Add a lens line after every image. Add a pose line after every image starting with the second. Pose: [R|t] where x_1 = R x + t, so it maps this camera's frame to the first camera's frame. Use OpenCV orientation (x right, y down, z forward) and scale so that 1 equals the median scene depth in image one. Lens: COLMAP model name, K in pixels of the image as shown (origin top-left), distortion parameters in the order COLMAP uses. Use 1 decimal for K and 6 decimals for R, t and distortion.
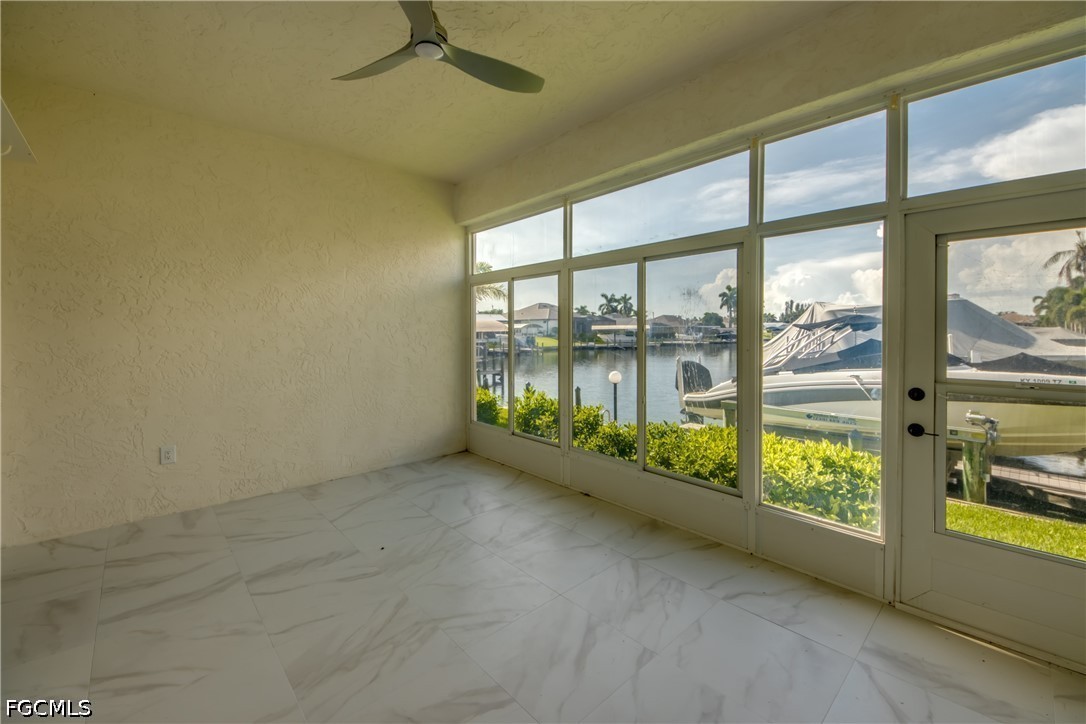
lens RADIAL K [[432.2, 0, 556.5], [0, 432.2, 333.9], [0, 0, 1]] dist [0.002533, -0.000271]
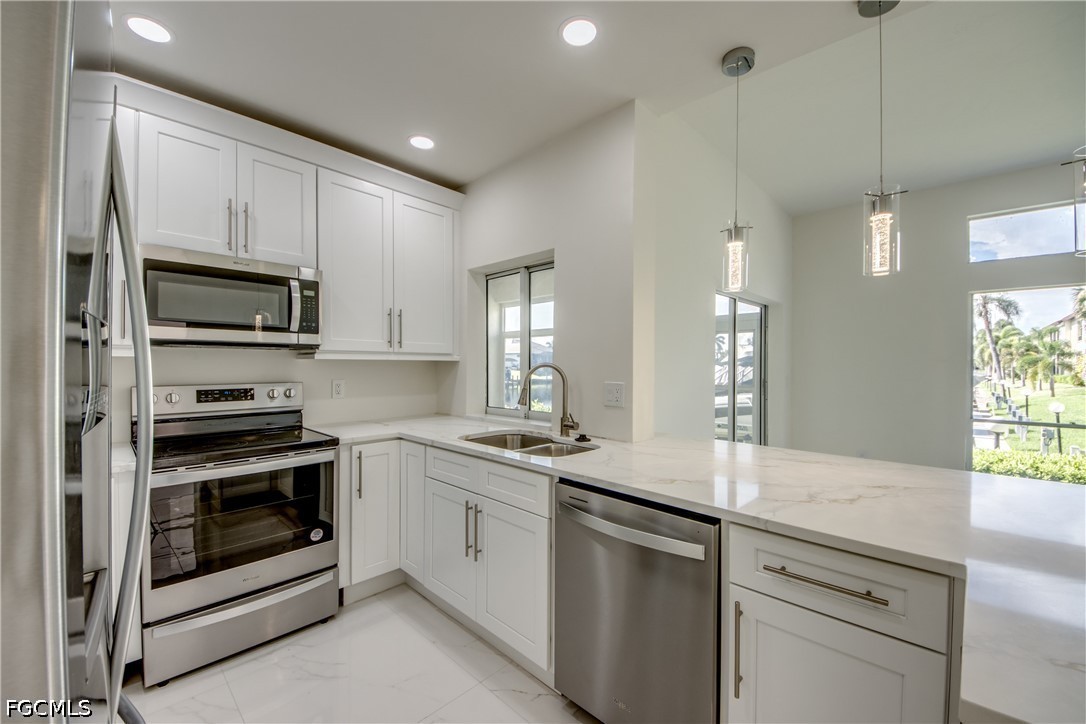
lens RADIAL K [[430.4, 0, 546.7], [0, 430.4, 365.4], [0, 0, 1]] dist [-0.001861, -0.000604]
pose [[0.999007, 0.008415, 0.043748, -0.125346], [-0.008186, 0.999952, -0.005426, 0.003000], [-0.043791, 0.005063, 0.999028, -0.831785]]
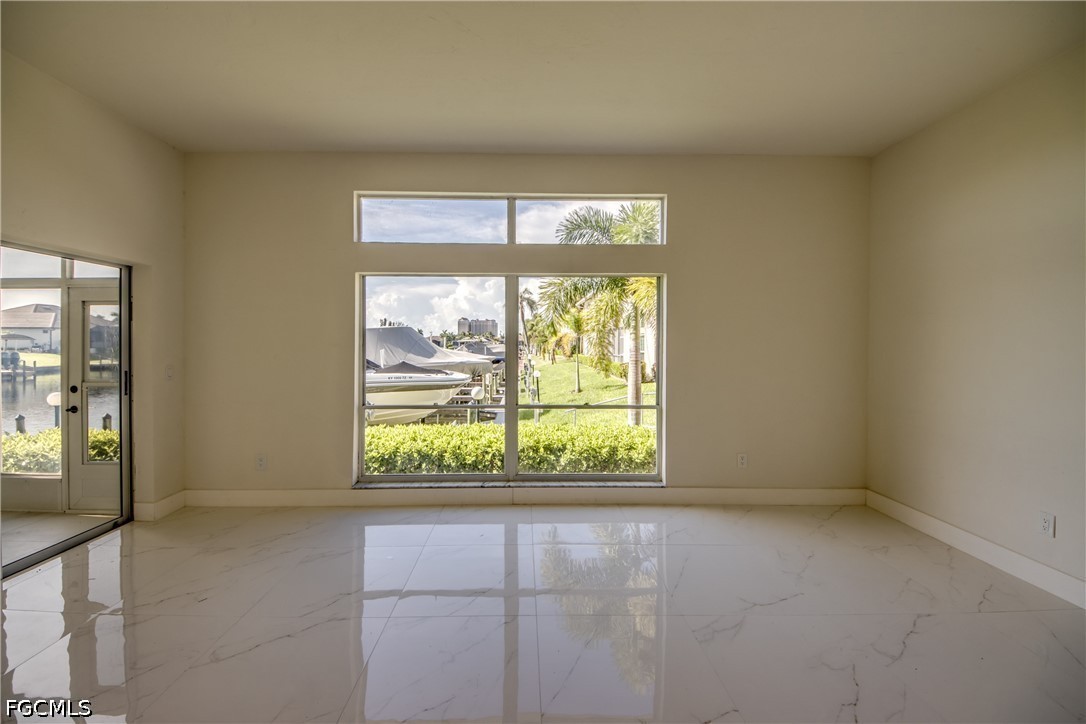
lens RADIAL K [[414.1, 0, 528.1], [0, 414.1, 347.3], [0, 0, 1]] dist [-0.009843, -0.000235]
pose [[0.677797, 0.000524, 0.735249, 0.439525], [0.000627, 0.999999, -0.001290, -0.014988], [-0.735249, 0.001336, 0.677796, -0.772535]]
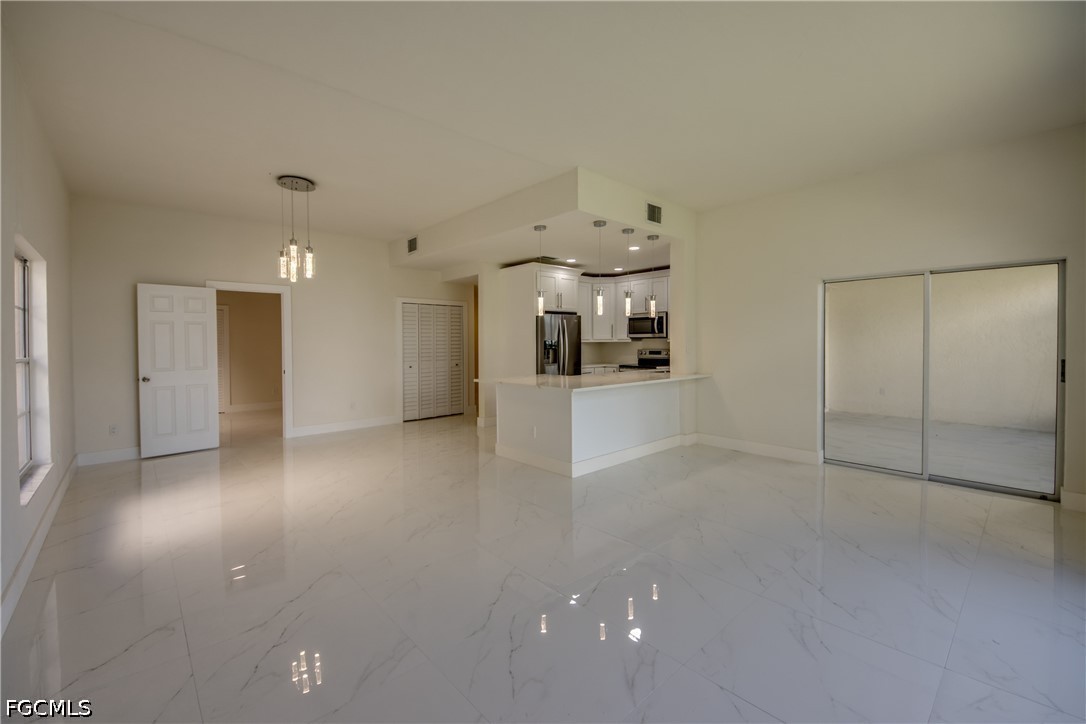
lens RADIAL K [[420.9, 0, 550.5], [0, 420.9, 363.3], [0, 0, 1]] dist [0.001024, 0.000001]
pose [[-0.024671, 0.049242, -0.998482, 1.301983], [0.000004, 0.998786, 0.049257, -0.002302], [0.999696, 0.001211, -0.024641, -0.664784]]
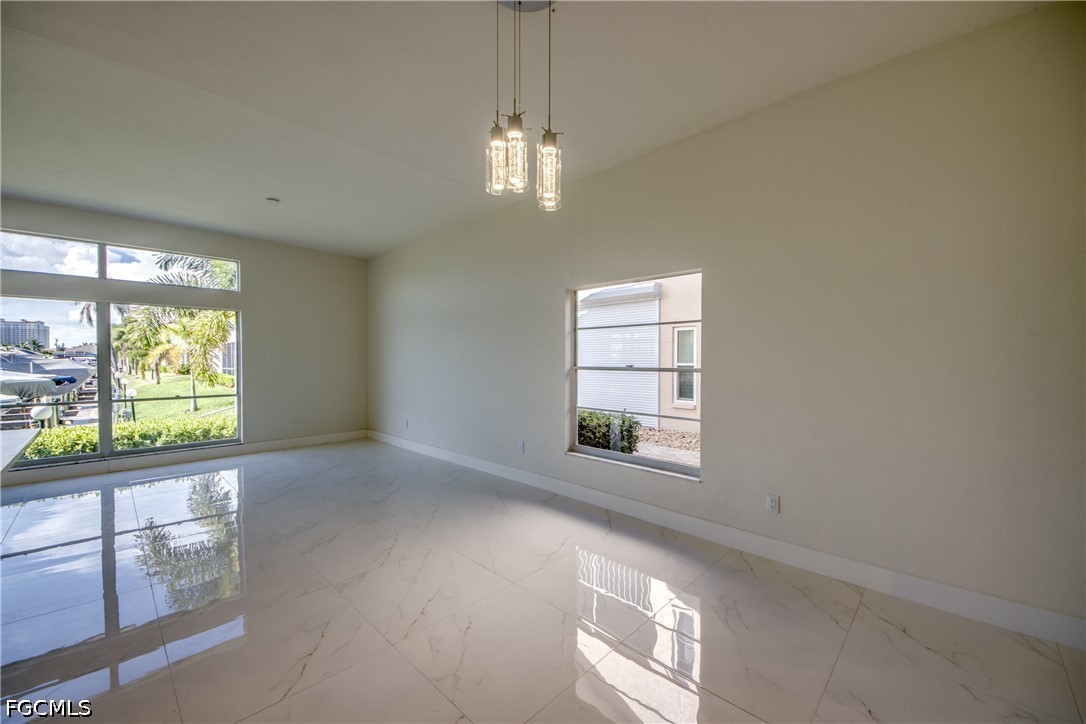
lens RADIAL K [[415.9, 0, 533.4], [0, 415.9, 367.5], [0, 0, 1]] dist [0.031665, -0.022556]
pose [[-0.040991, -0.015005, 0.999047, -0.148385], [0.008255, 0.999848, 0.015356, 0.005688], [-0.999125, 0.008876, -0.040861, -1.293494]]
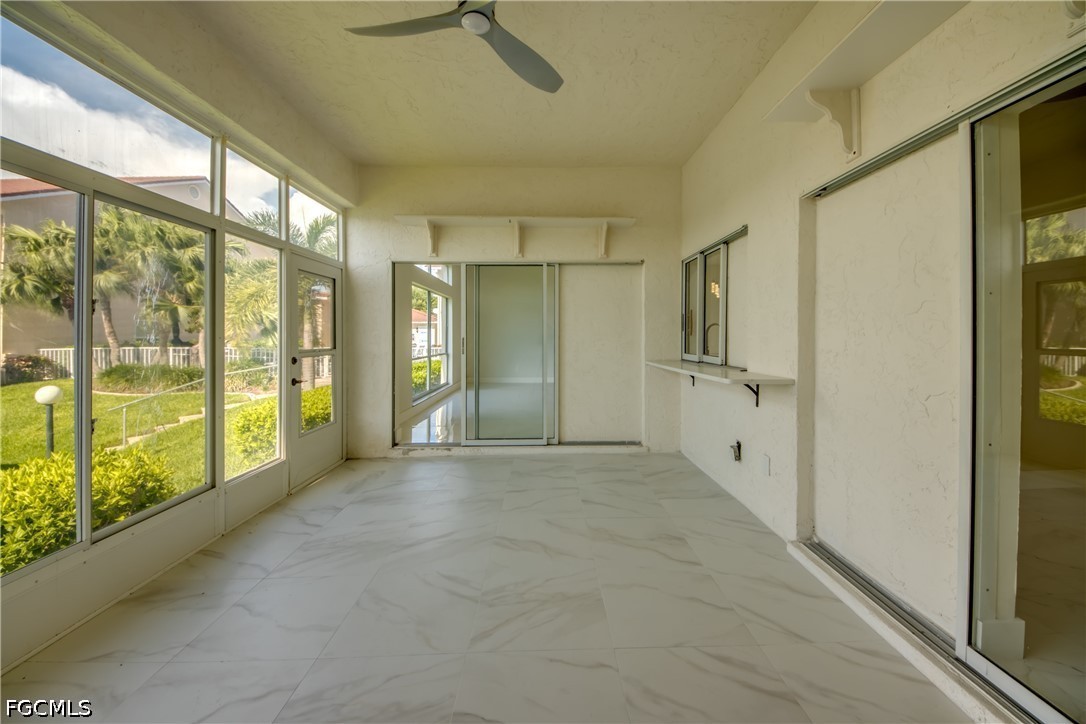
lens RADIAL K [[424.4, 0, 549.0], [0, 424.4, 337.6], [0, 0, 1]] dist [0.000631, 0.000000]
pose [[-0.730046, 0.004884, 0.683381, -0.524230], [0.011591, 0.999919, 0.005237, 0.026926], [-0.683300, 0.011744, -0.730043, 0.779720]]
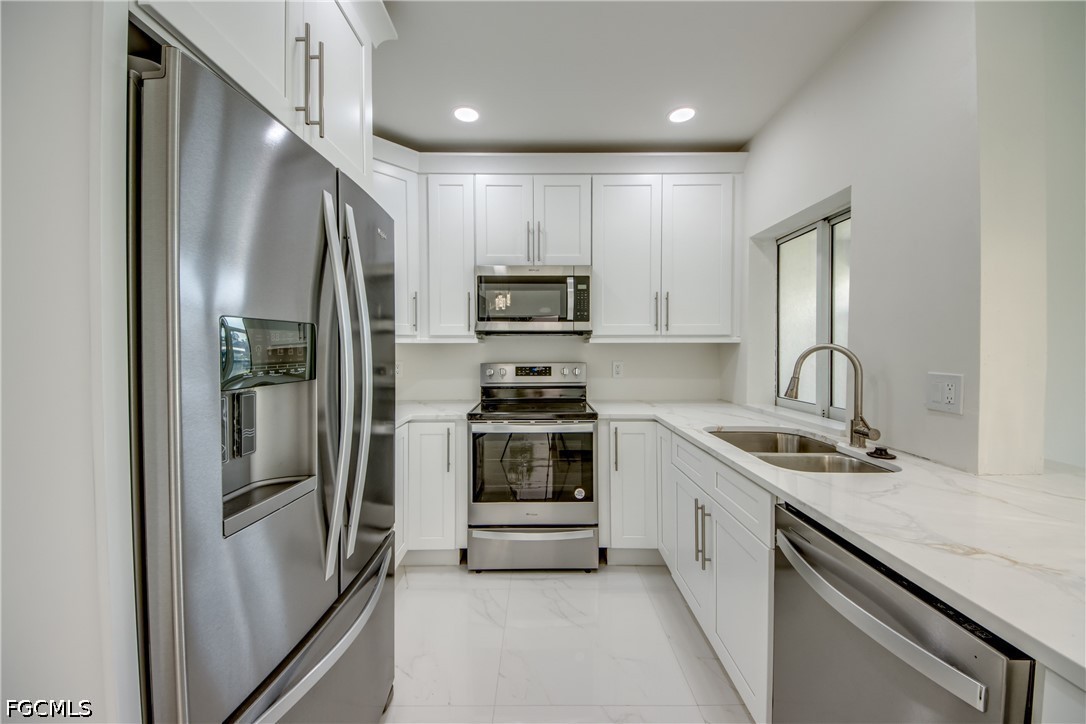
lens RADIAL K [[408.5, 0, 529.6], [0, 408.5, 355.1], [0, 0, 1]] dist [0.030461, -0.022557]
pose [[0.708441, 0.015163, -0.705607, -0.026175], [-0.005845, 0.999861, 0.015619, 0.003234], [0.705746, -0.006941, 0.708431, -0.759119]]
